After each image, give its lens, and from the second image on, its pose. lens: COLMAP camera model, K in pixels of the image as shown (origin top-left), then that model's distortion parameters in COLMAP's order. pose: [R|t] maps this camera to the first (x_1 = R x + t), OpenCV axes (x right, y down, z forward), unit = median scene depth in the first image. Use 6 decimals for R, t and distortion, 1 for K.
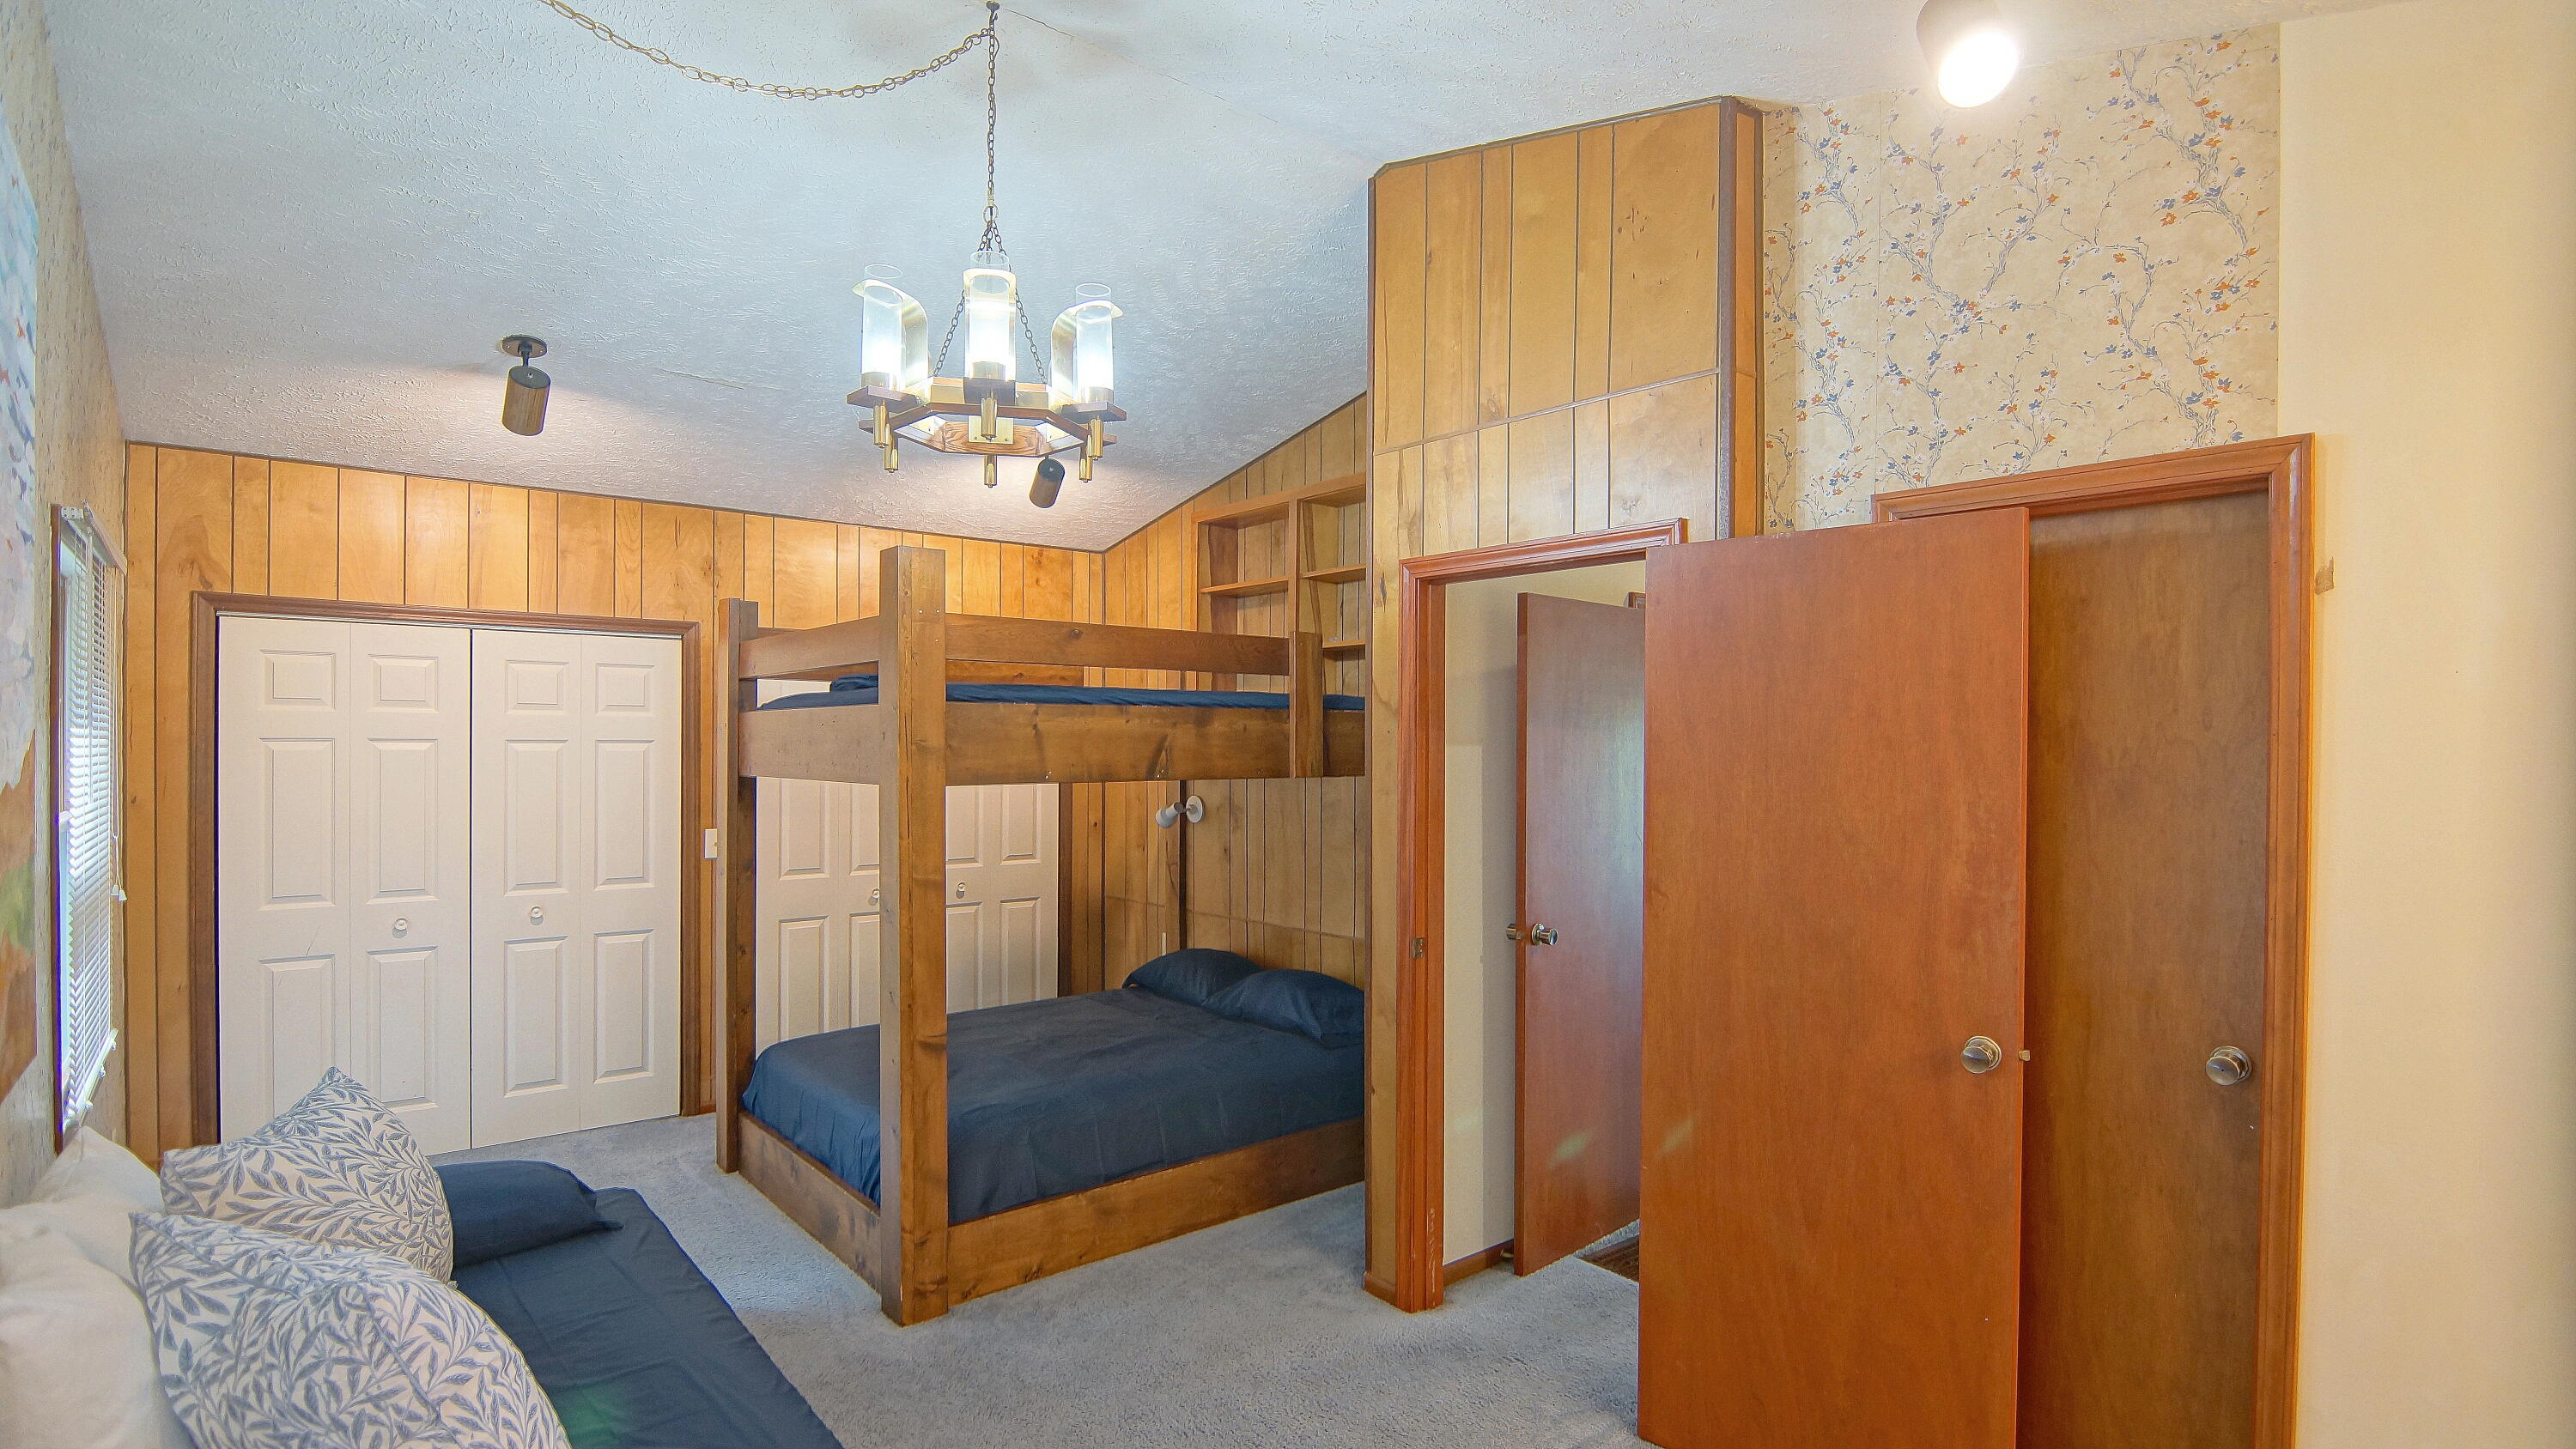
lens RADIAL K [[1252.7, 0, 1284.9], [0, 1252.7, 730.7], [0, 0, 1]] dist [-0.019684, -0.001146]
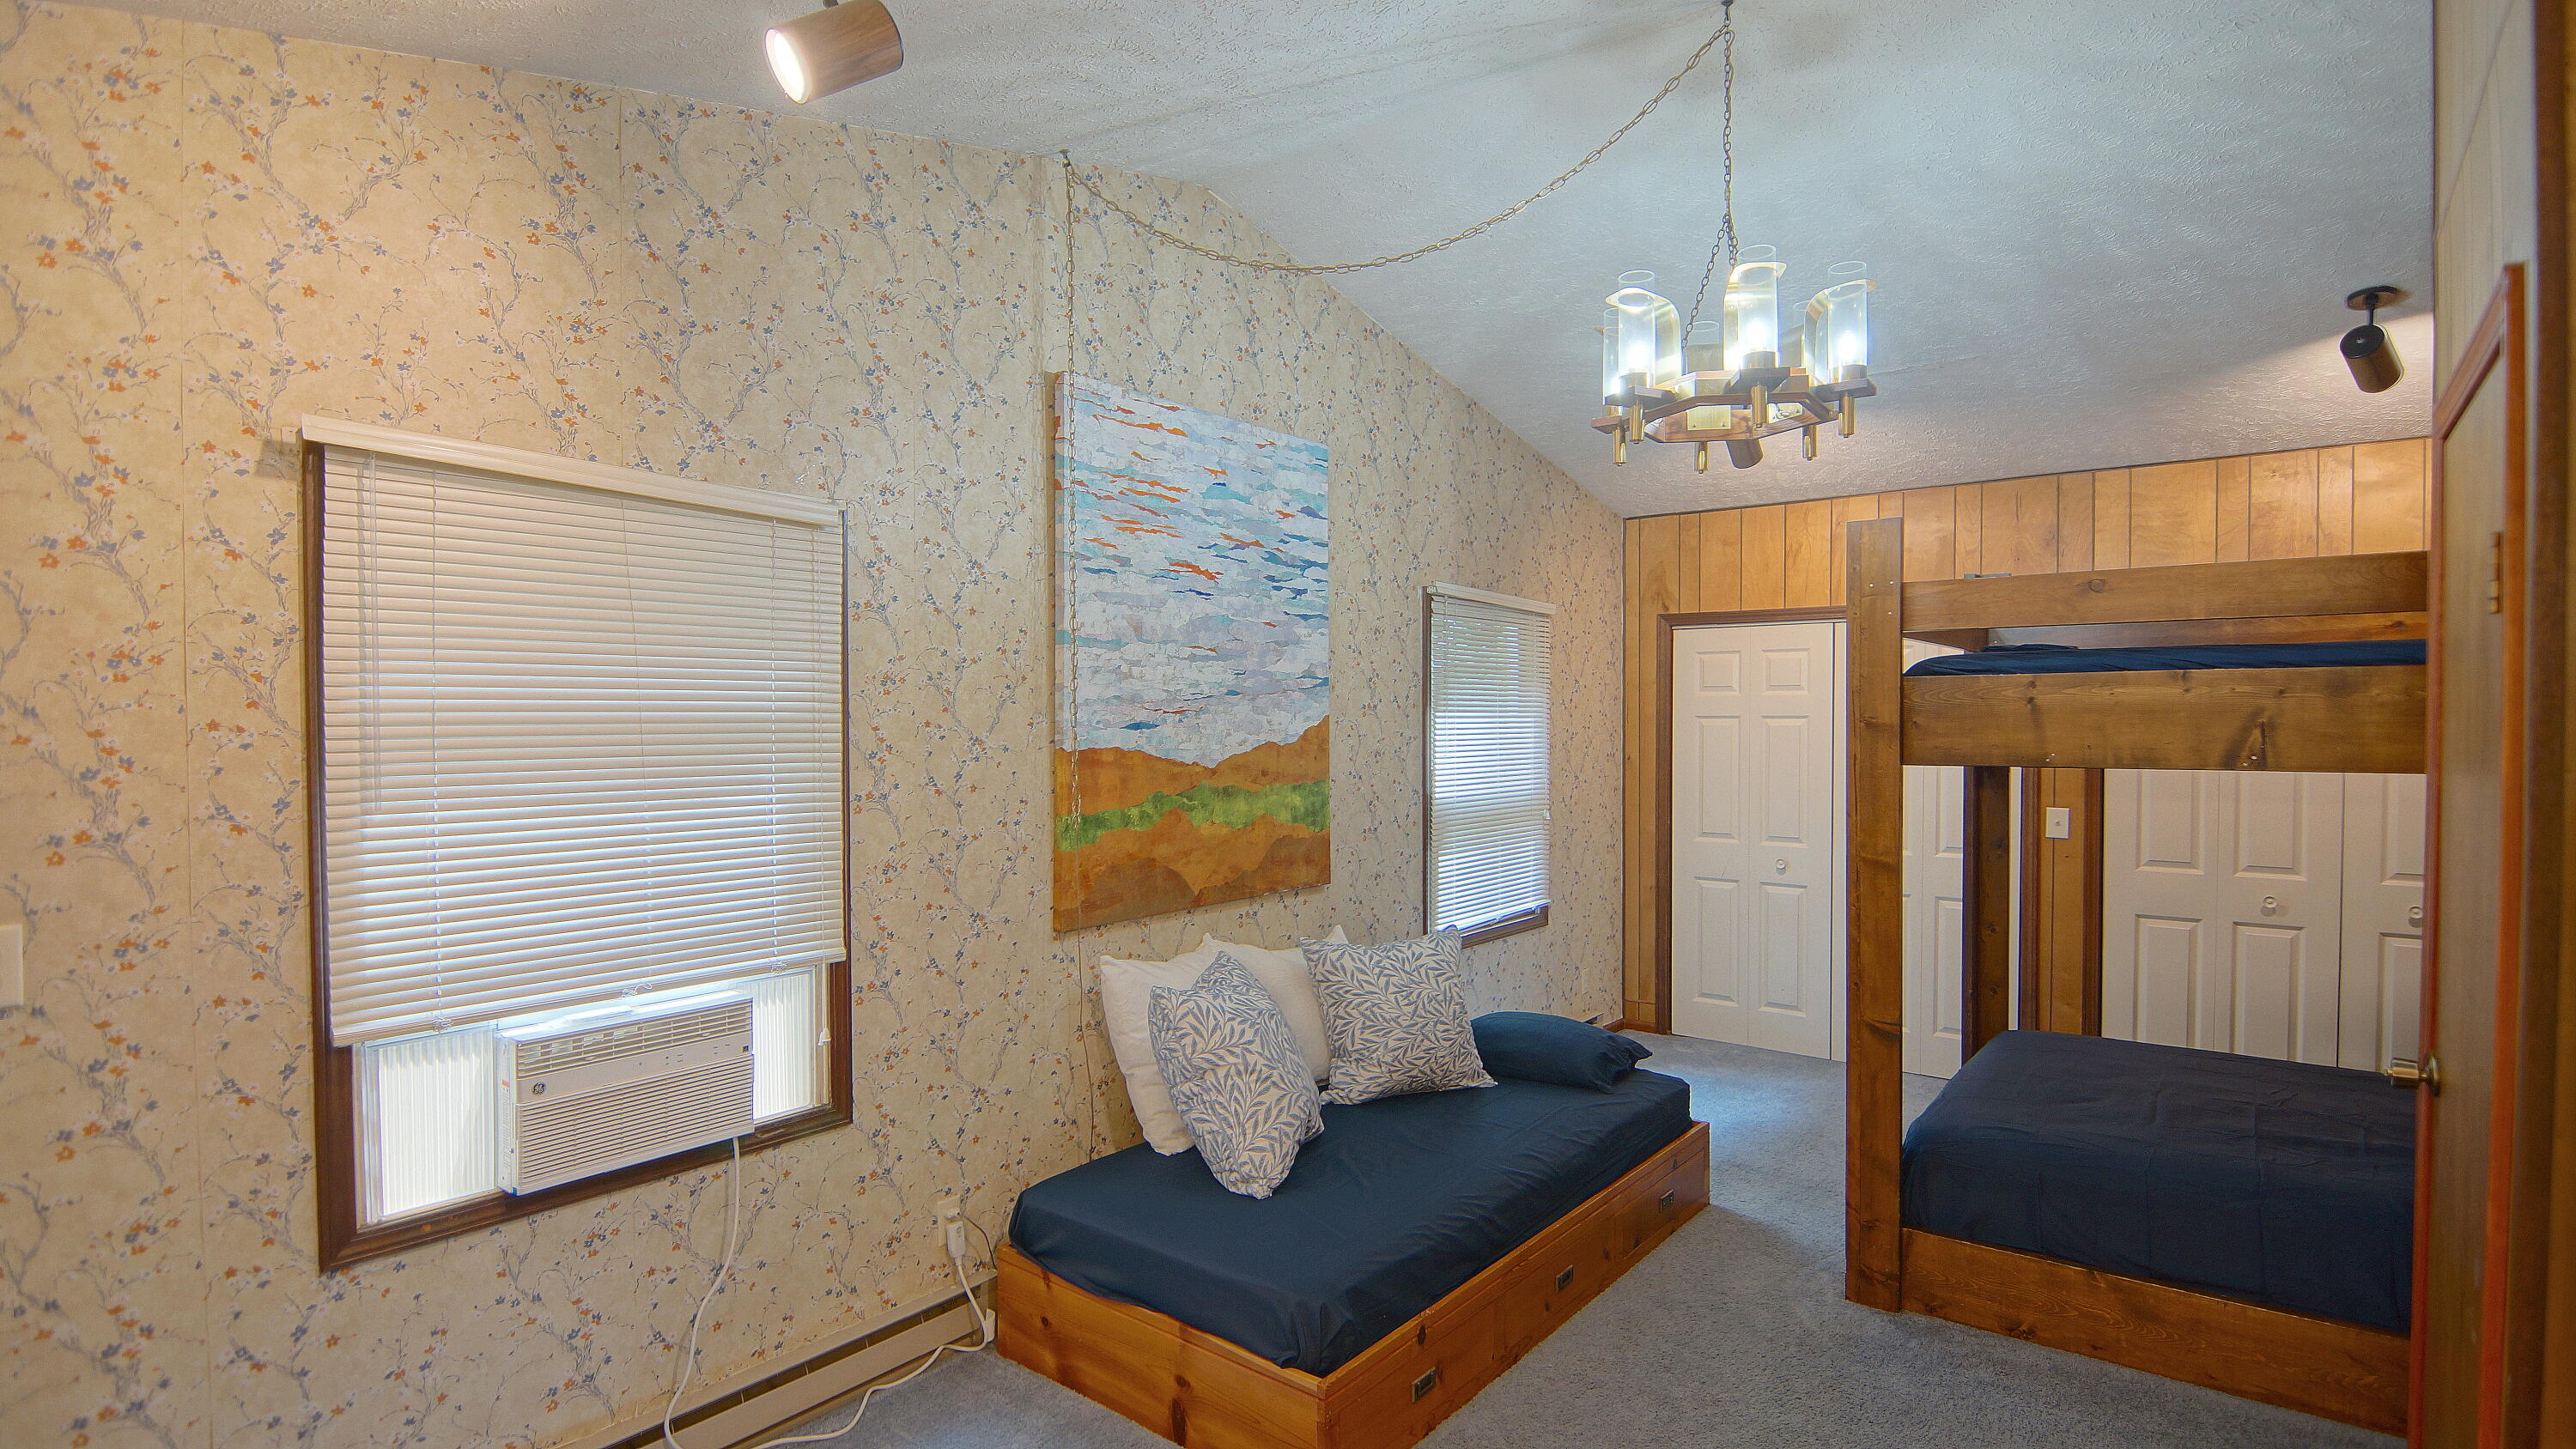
lens RADIAL K [[1252.7, 0, 1282.1], [0, 1252.7, 734.3], [0, 0, 1]] dist [-0.019684, -0.001146]
pose [[0.179280, 0.010154, -0.983746, 0.534070], [0.014796, 0.999806, 0.013016, 0.001436], [0.983687, -0.016889, 0.179095, 0.338205]]
